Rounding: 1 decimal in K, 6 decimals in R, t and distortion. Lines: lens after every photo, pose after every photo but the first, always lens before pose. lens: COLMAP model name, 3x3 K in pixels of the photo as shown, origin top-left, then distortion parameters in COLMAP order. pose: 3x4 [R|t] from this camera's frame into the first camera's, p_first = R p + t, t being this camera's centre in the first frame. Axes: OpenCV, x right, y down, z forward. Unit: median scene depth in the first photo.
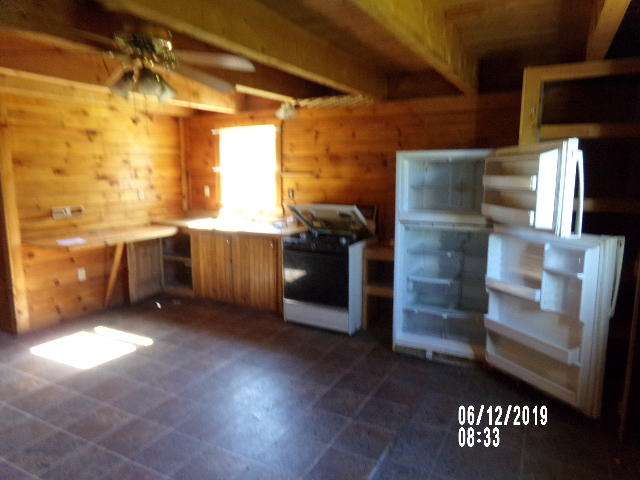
lens RADIAL K [[442.4, 0, 320.0], [0, 442.4, 240.0], [0, 0, 1]] dist [-0.089709, 0.146357]
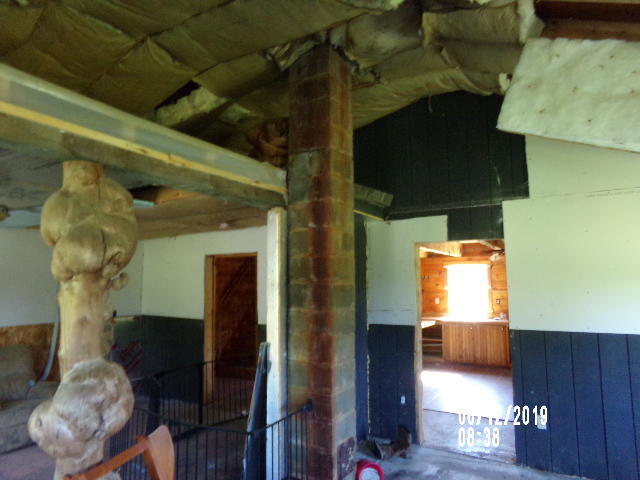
lens RADIAL K [[442.4, 0, 320.0], [0, 442.4, 240.0], [0, 0, 1]] dist [-0.089709, 0.146357]
pose [[0.997731, -0.006264, -0.067036, -0.621229], [-0.011111, 0.966690, -0.255708, 0.105940], [0.066405, 0.255873, 0.964427, -0.761053]]
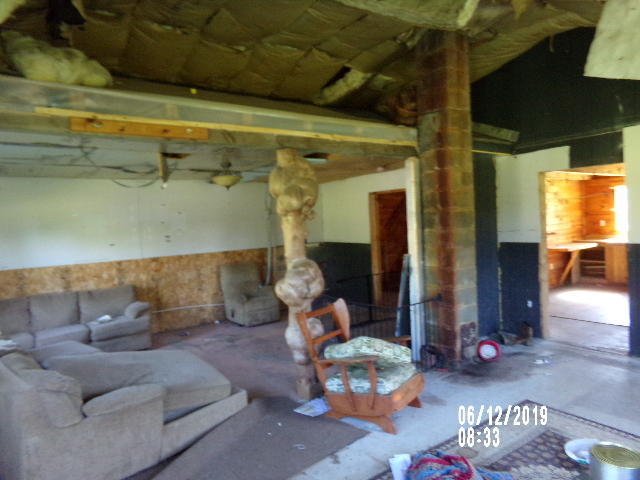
lens RADIAL K [[442.4, 0, 320.0], [0, 442.4, 240.0], [0, 0, 1]] dist [-0.089709, 0.146357]
pose [[0.896473, -0.018450, -0.442715, -0.507773], [-0.026987, 0.995005, -0.096112, 0.148565], [0.442277, 0.098109, 0.891496, -0.994565]]
